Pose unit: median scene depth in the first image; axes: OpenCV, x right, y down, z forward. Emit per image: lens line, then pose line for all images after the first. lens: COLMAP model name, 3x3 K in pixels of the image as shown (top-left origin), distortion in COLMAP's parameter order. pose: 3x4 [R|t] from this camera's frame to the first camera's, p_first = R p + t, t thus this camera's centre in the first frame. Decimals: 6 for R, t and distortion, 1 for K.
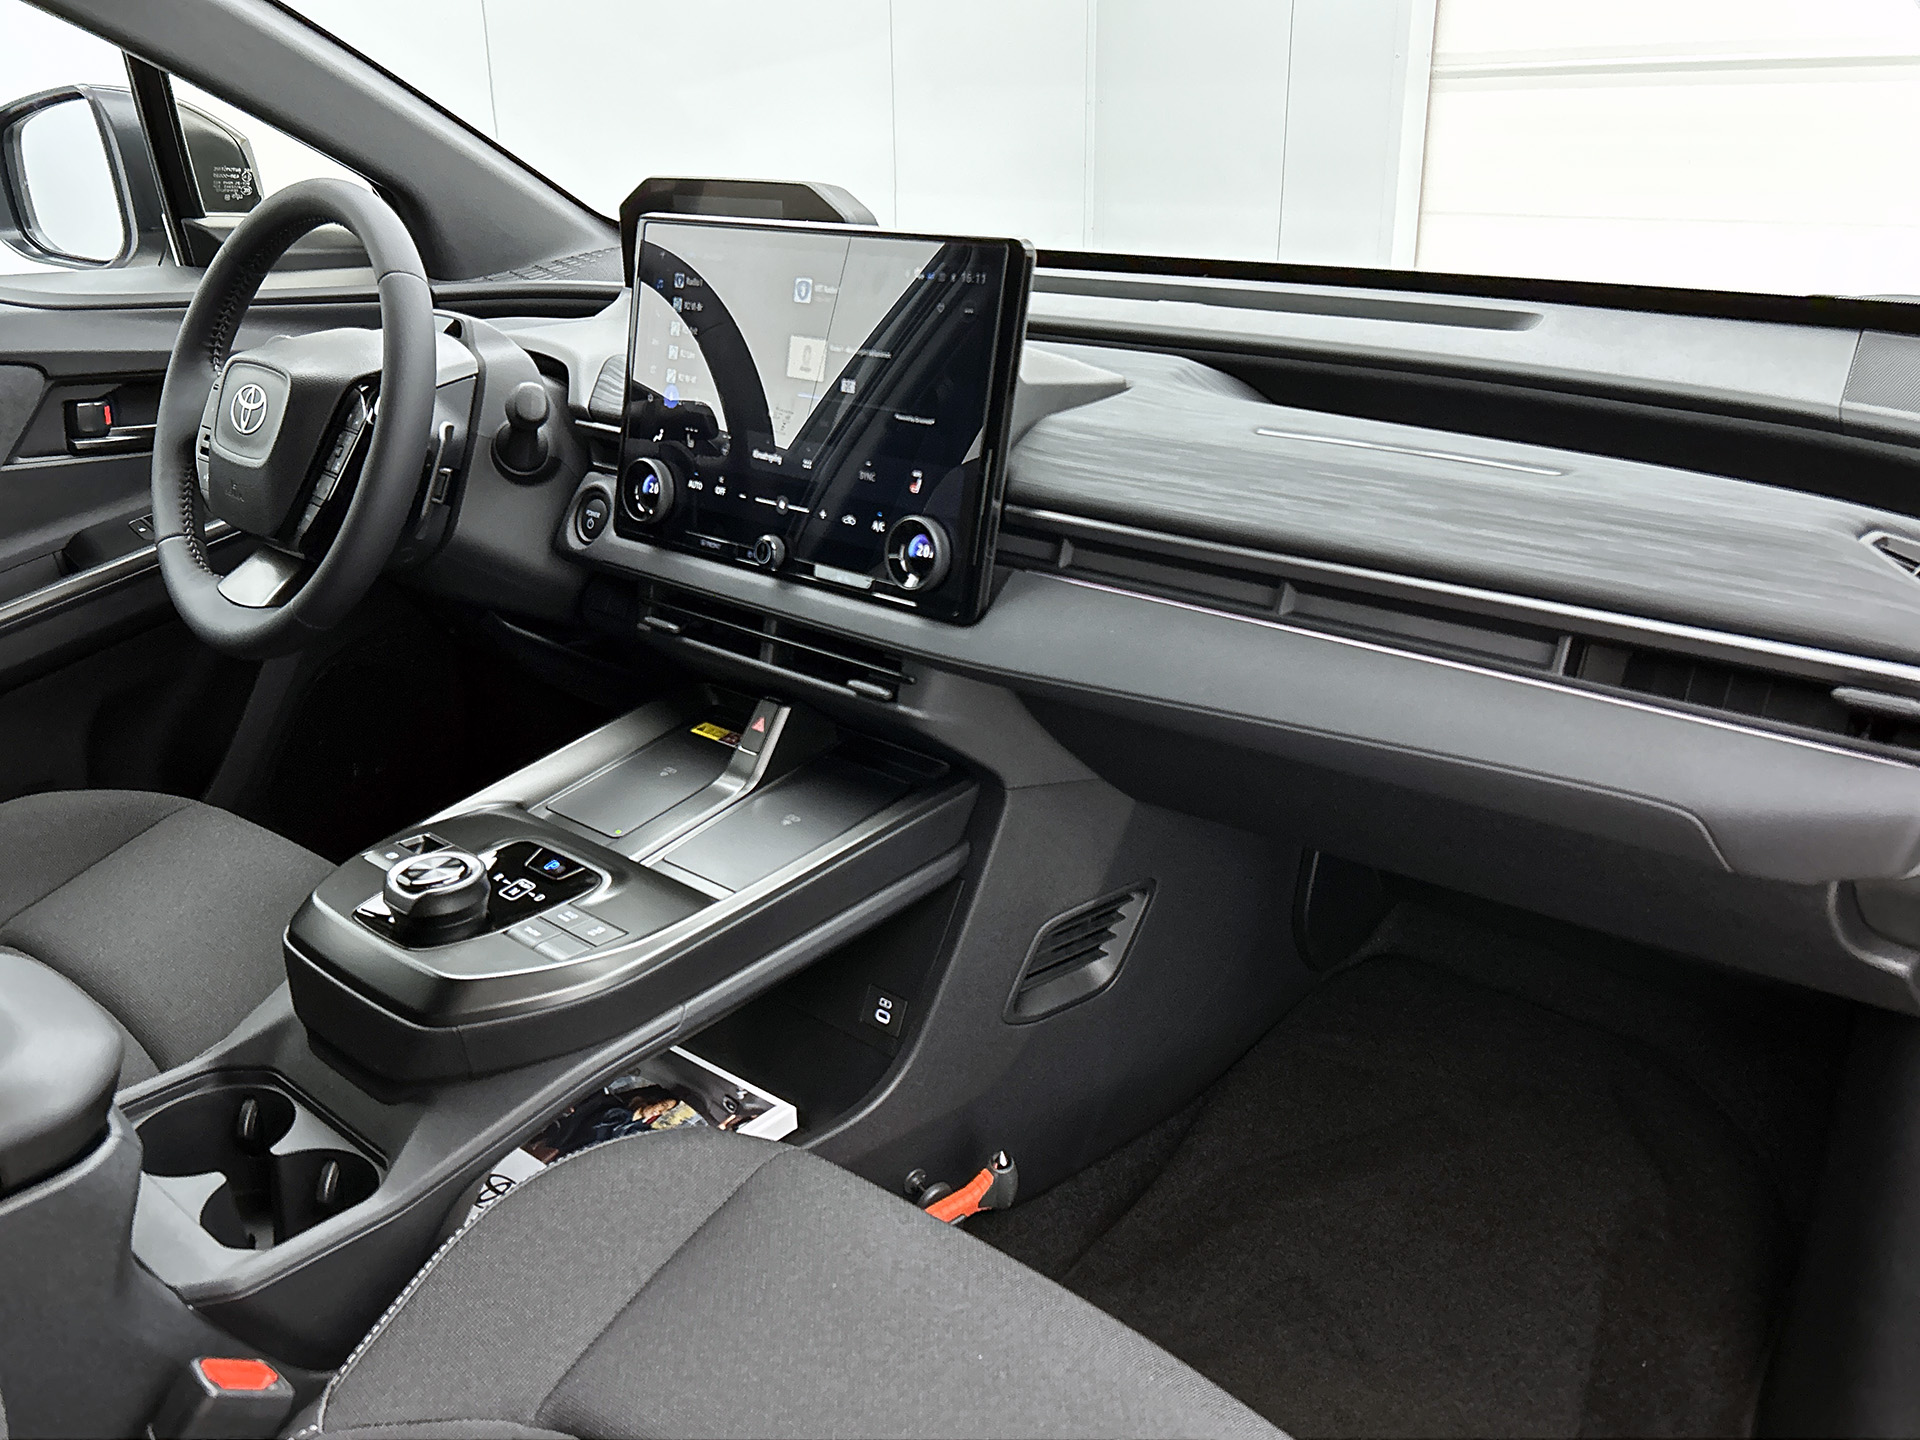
lens RADIAL K [[1604.2, 0, 960.0], [0, 1604.2, 720.0], [0, 0, 1]] dist [0.107524, -0.002775]
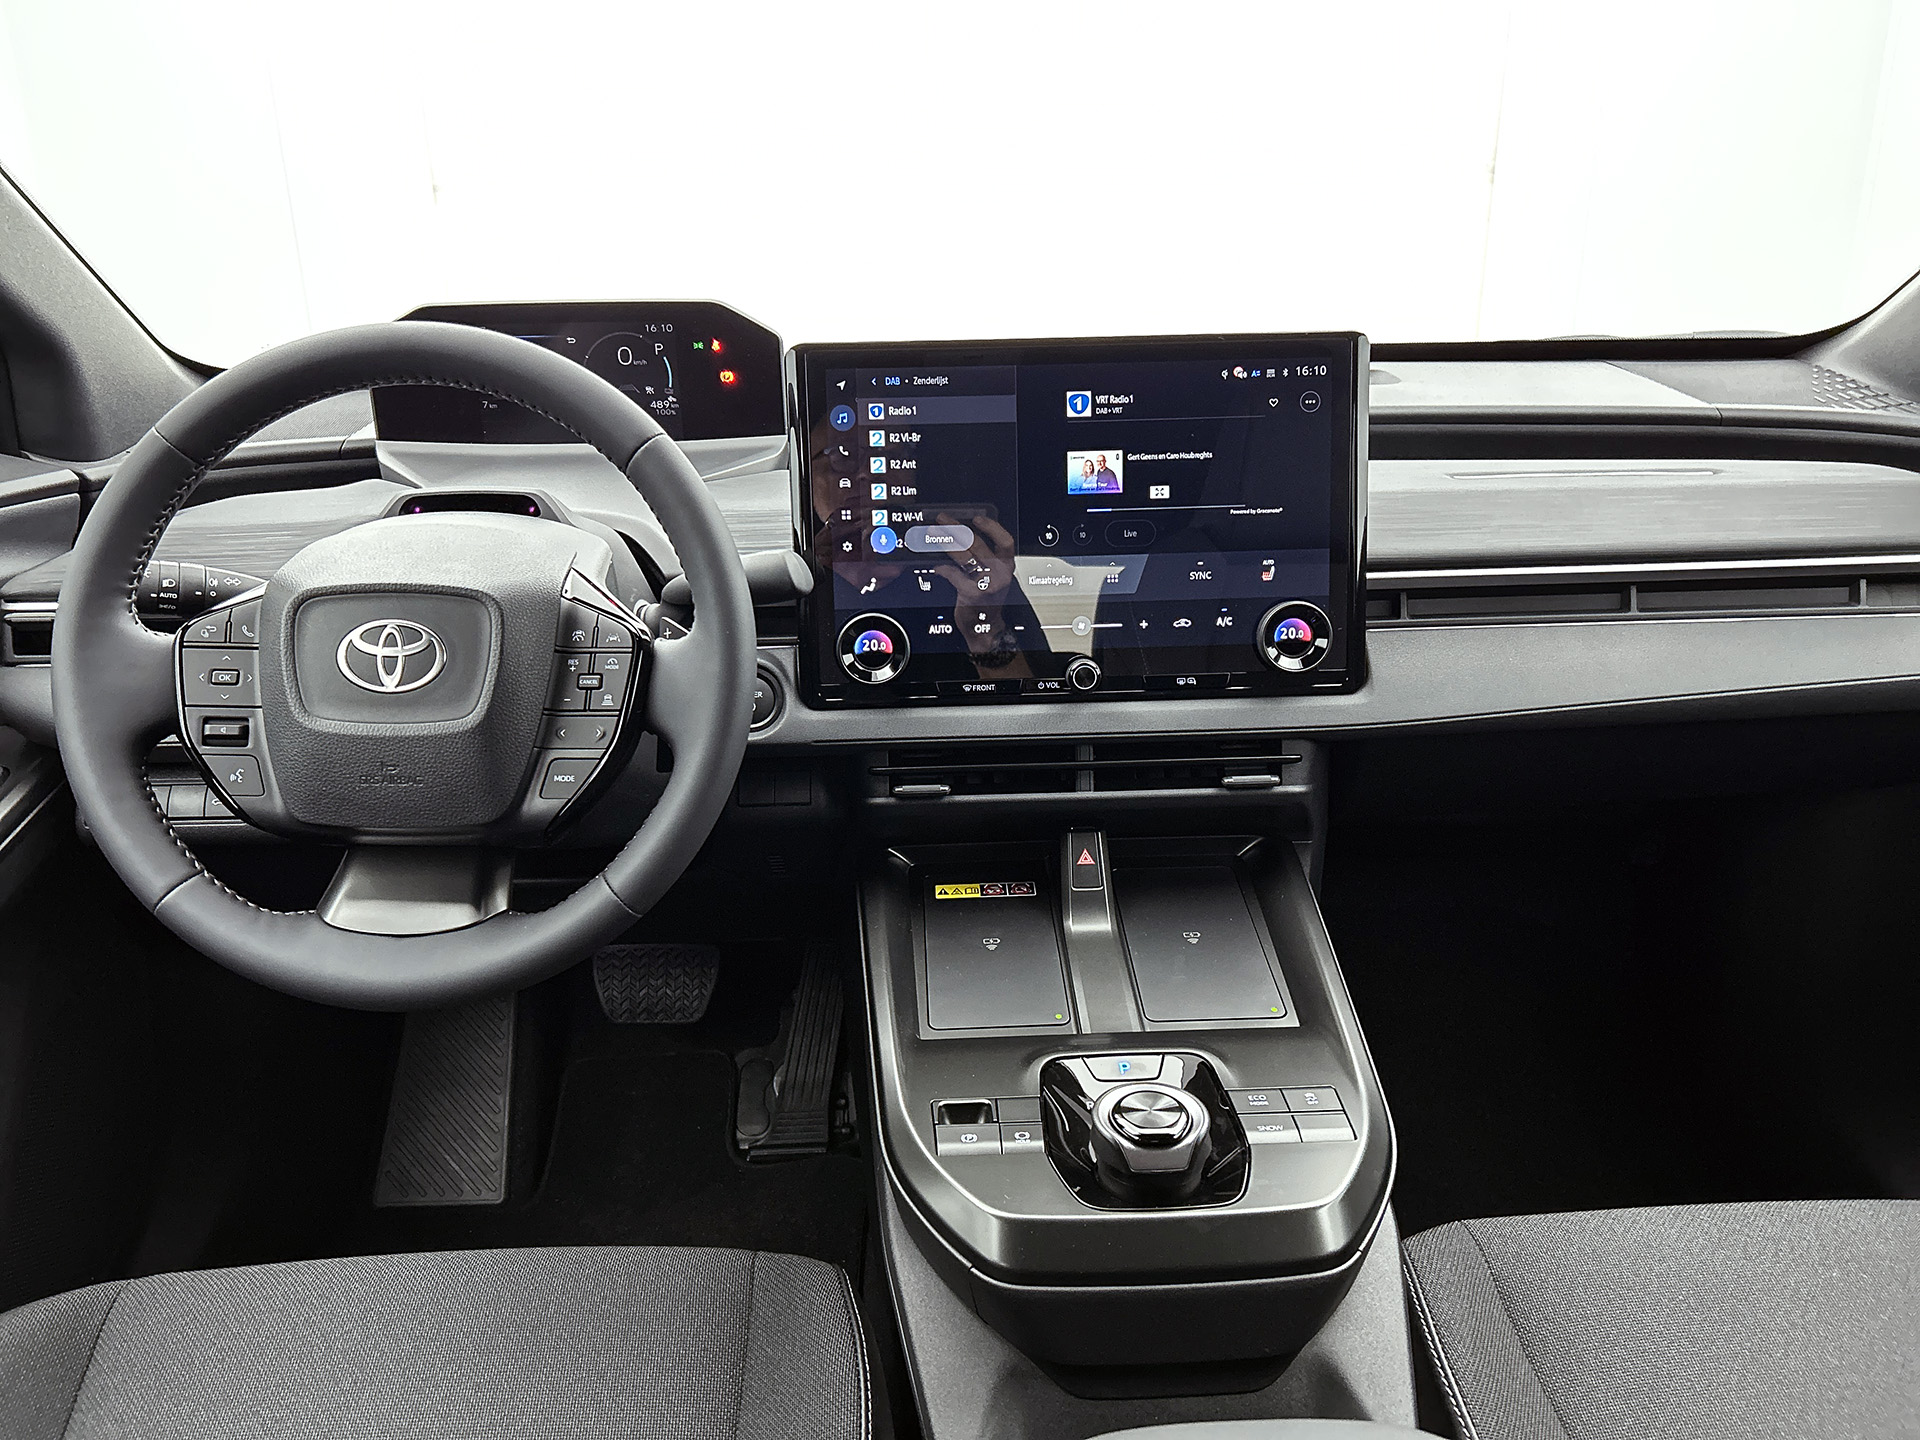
lens RADIAL K [[1455.0, 0, 960.0], [0, 1455.0, 720.0], [0, 0, 1]] dist [-0.008686, -0.000758]
pose [[0.718701, -0.249337, 0.649077, -0.773101], [0.260286, 0.962096, 0.081375, -0.177570], [-0.644764, 0.110462, 0.756358, 0.421984]]
